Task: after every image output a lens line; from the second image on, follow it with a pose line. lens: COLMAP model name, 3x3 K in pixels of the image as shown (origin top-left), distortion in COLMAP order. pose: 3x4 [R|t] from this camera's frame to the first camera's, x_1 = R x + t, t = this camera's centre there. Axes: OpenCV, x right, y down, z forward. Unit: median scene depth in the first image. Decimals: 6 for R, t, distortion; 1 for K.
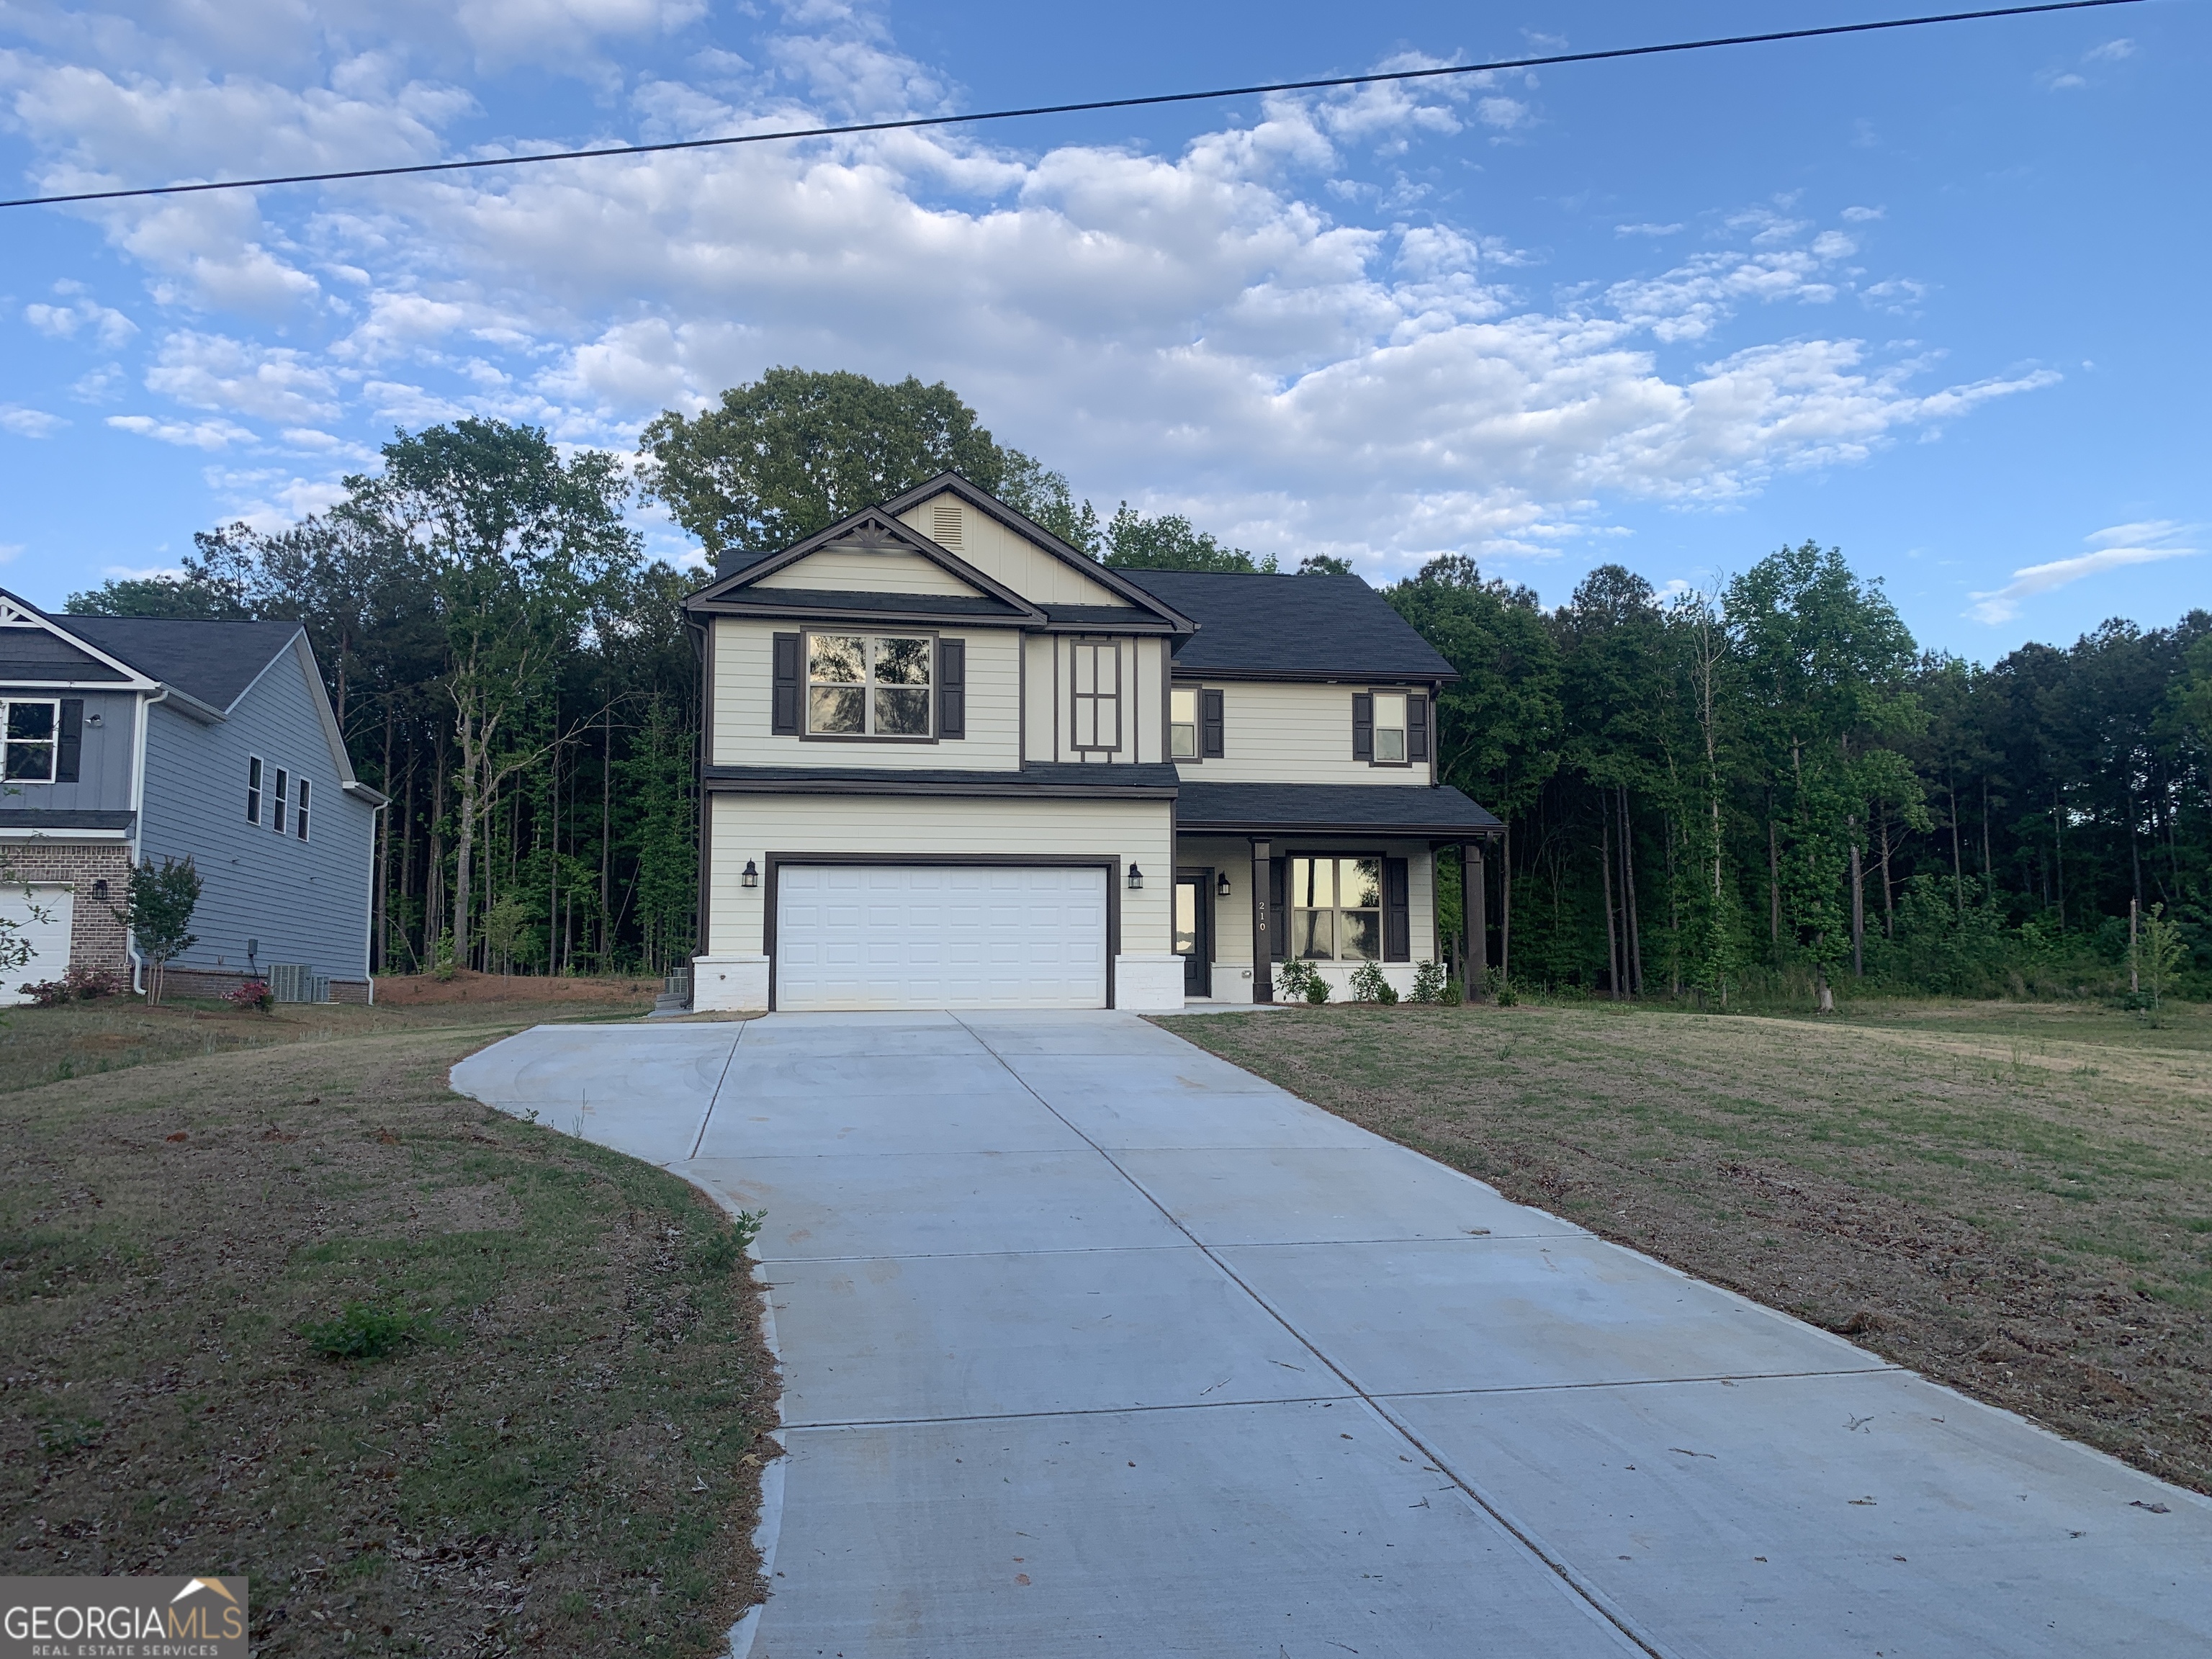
lens RADIAL K [[1693.9, 0, 1110.6], [0, 1693.9, 828.1], [0, 0, 1]] dist [0.033190, -0.038473]
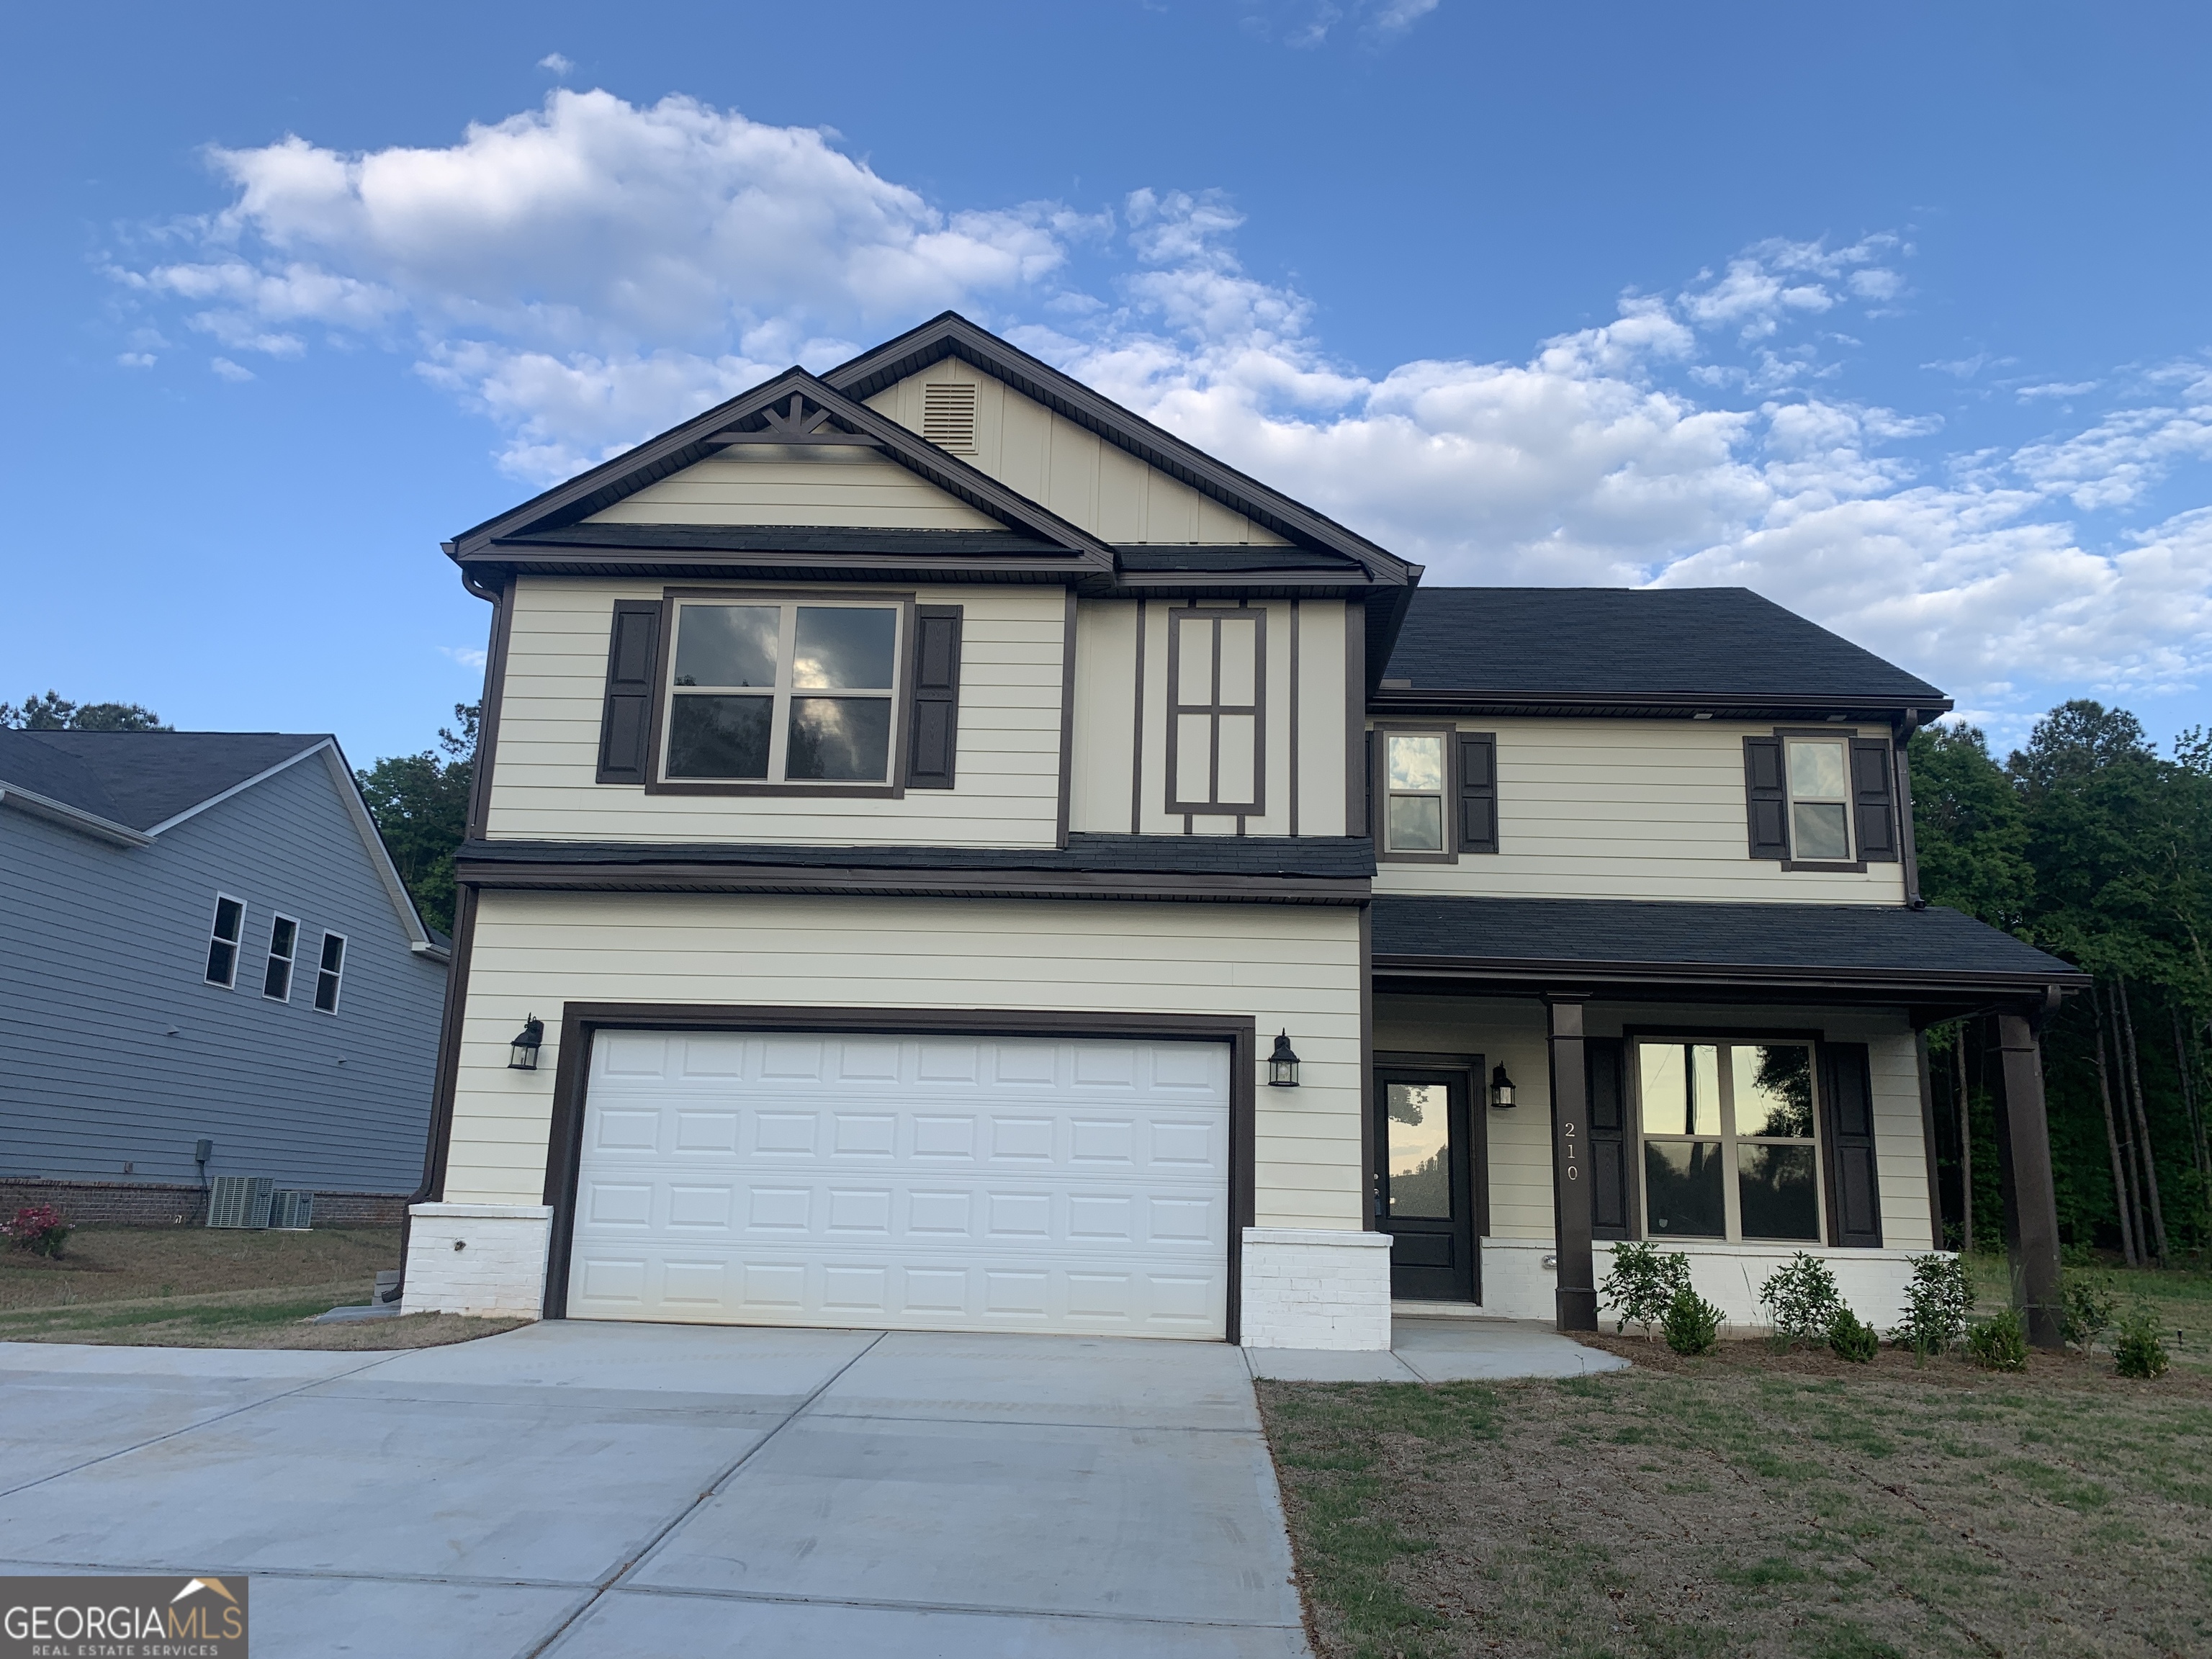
lens RADIAL K [[1693.9, 0, 1086.4], [0, 1693.9, 793.5], [0, 0, 1]] dist [0.033190, -0.038473]
pose [[0.975043, -0.018954, -0.221207, 0.023301], [-0.012449, 0.990114, -0.139712, 0.007119], [0.221668, 0.138979, 0.965167, 0.172599]]
